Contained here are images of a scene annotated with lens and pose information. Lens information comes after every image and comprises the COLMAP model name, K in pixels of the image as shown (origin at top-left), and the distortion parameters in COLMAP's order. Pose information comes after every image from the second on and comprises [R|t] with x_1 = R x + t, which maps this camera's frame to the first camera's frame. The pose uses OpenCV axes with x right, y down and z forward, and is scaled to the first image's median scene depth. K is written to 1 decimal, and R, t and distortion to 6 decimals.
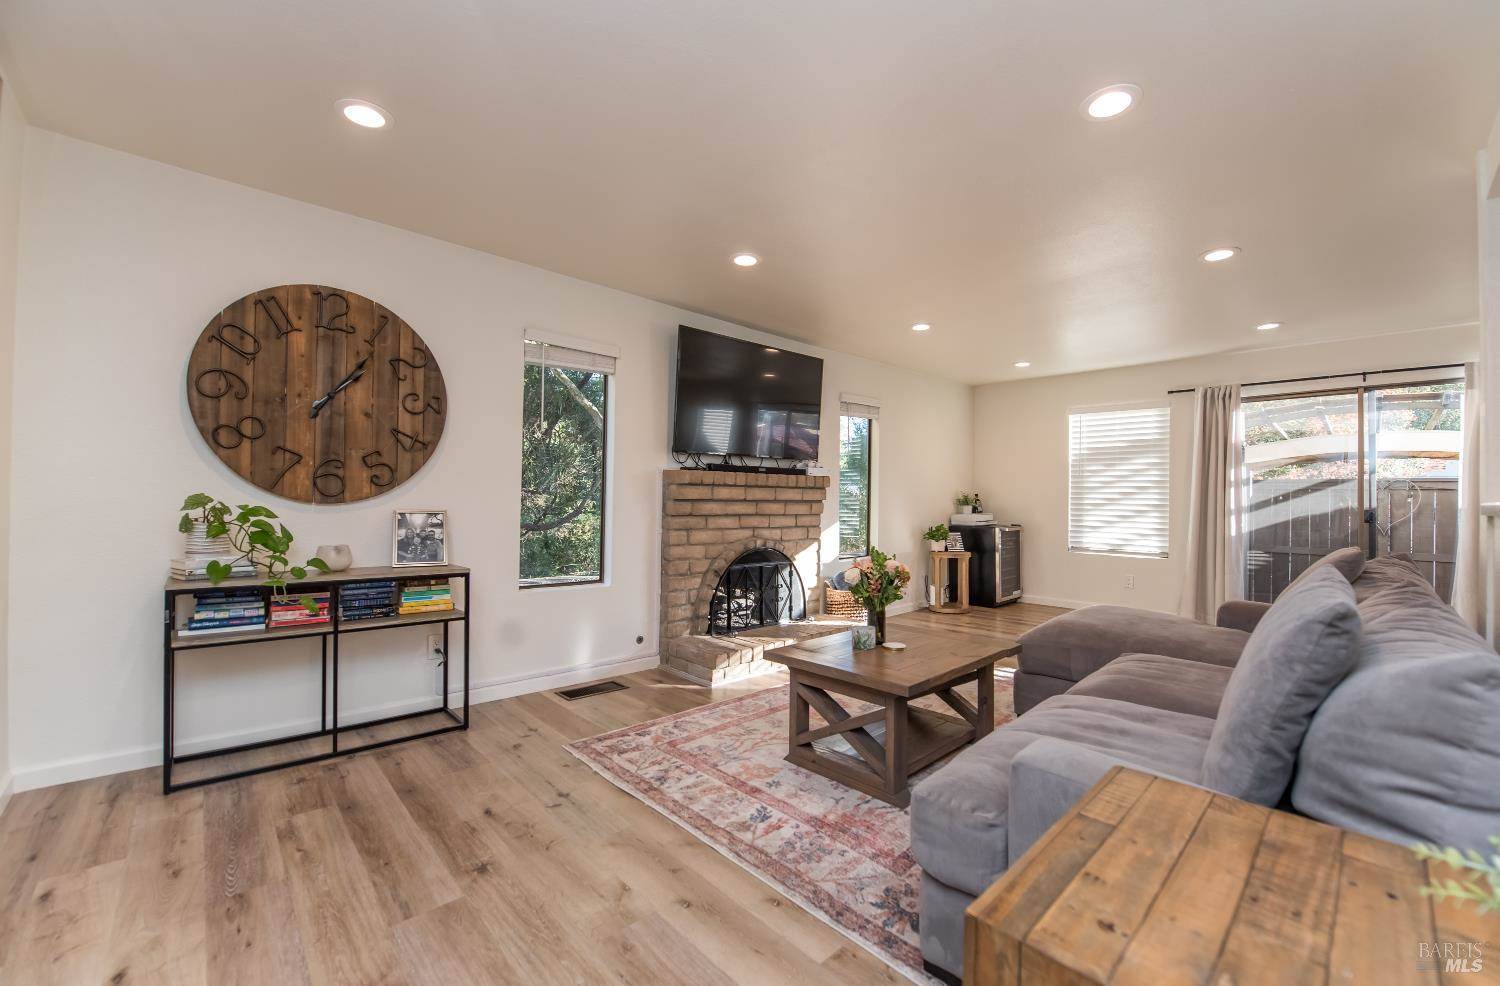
lens RADIAL K [[594.6, 0, 738.1], [0, 594.6, 494.9], [0, 0, 1]] dist [0.000496, 0.000455]
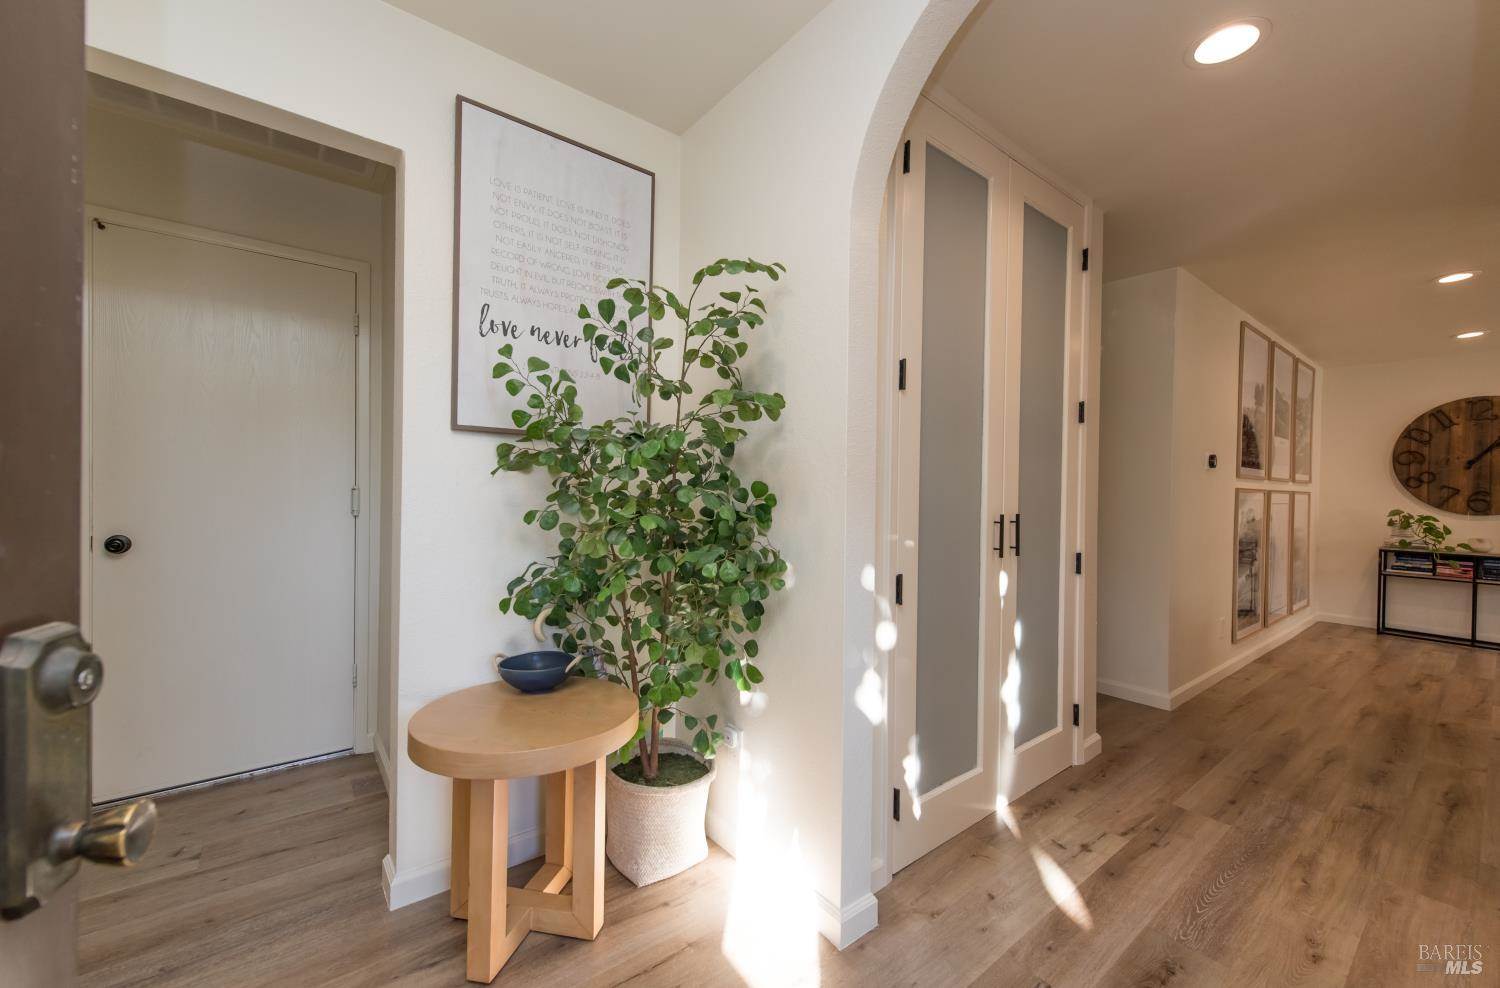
lens RADIAL K [[594.6, 0, 738.0], [0, 594.6, 493.0], [0, 0, 1]] dist [0.000496, 0.000455]
pose [[-0.082393, -0.005062, -0.996587, 1.440894], [-0.005476, 0.999974, -0.004627, -0.037058], [0.996585, 0.005076, -0.082418, -1.213513]]
